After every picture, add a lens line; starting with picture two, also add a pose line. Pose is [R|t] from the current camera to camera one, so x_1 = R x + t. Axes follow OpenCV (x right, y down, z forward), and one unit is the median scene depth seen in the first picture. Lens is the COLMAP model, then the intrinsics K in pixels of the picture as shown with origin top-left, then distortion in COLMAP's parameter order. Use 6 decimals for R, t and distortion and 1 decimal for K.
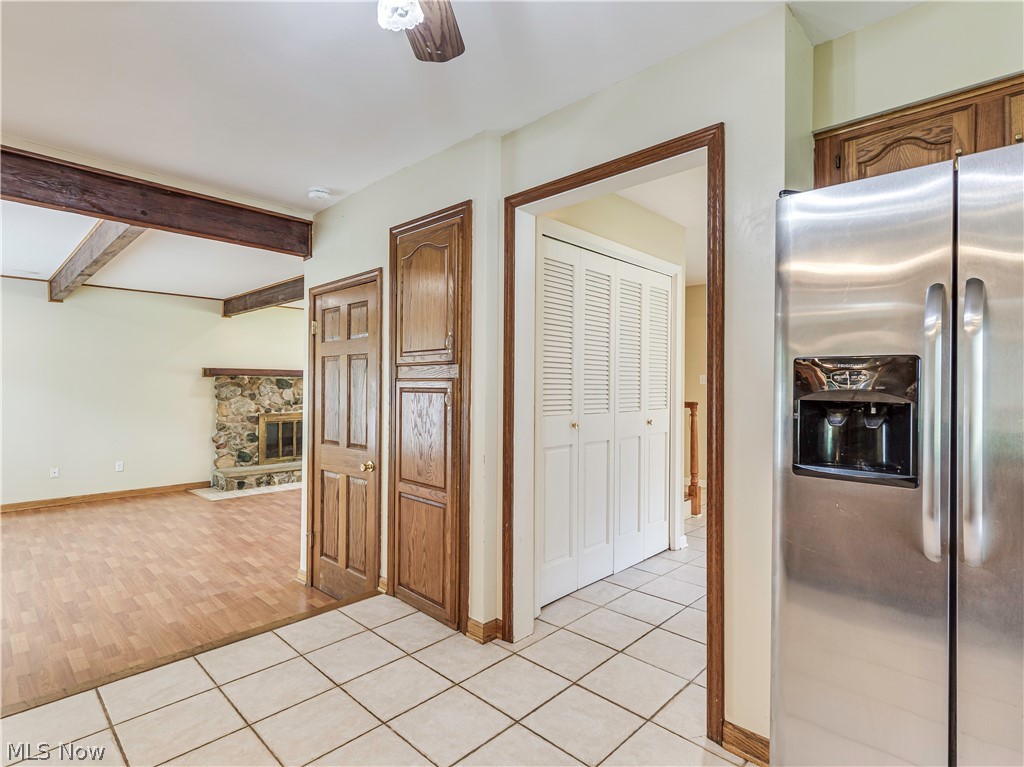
lens RADIAL K [[522.8, 0, 512.7], [0, 522.8, 376.3], [0, 0, 1]] dist [0.009210, -0.000010]
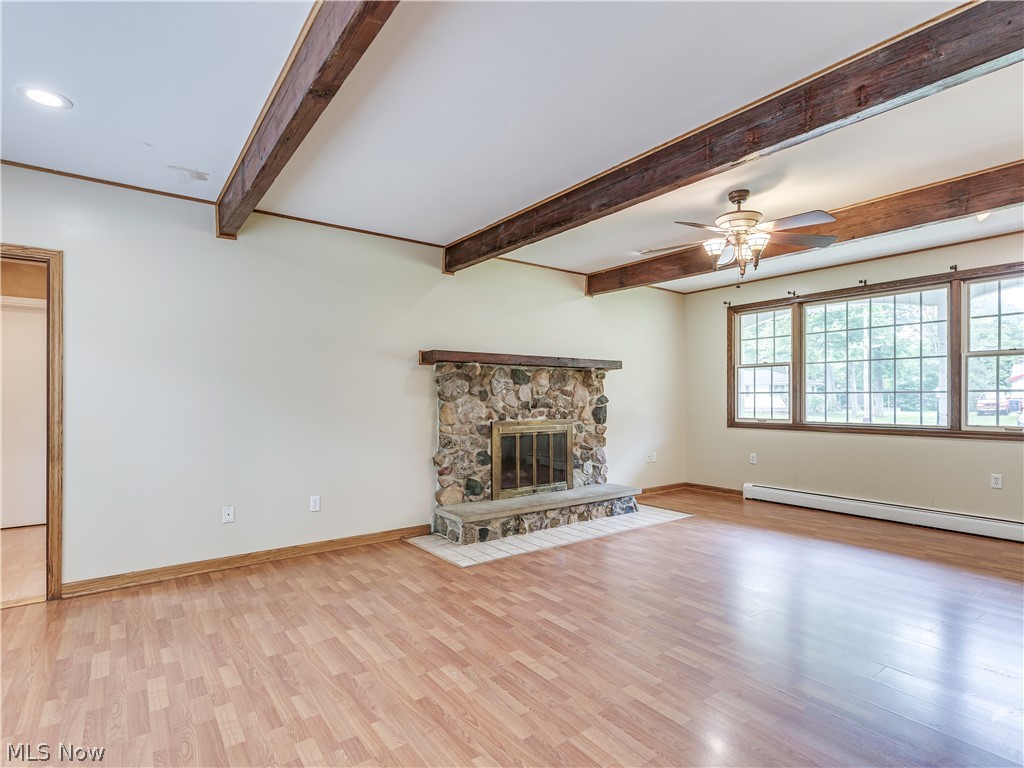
lens RADIAL K [[522.8, 0, 508.4], [0, 522.8, 393.4], [0, 0, 1]] dist [0.009210, -0.000010]
pose [[0.990032, -0.004122, -0.140781, -0.378622], [0.005740, 0.999922, 0.011090, 0.029438], [0.140724, -0.011787, 0.989979, 0.362856]]
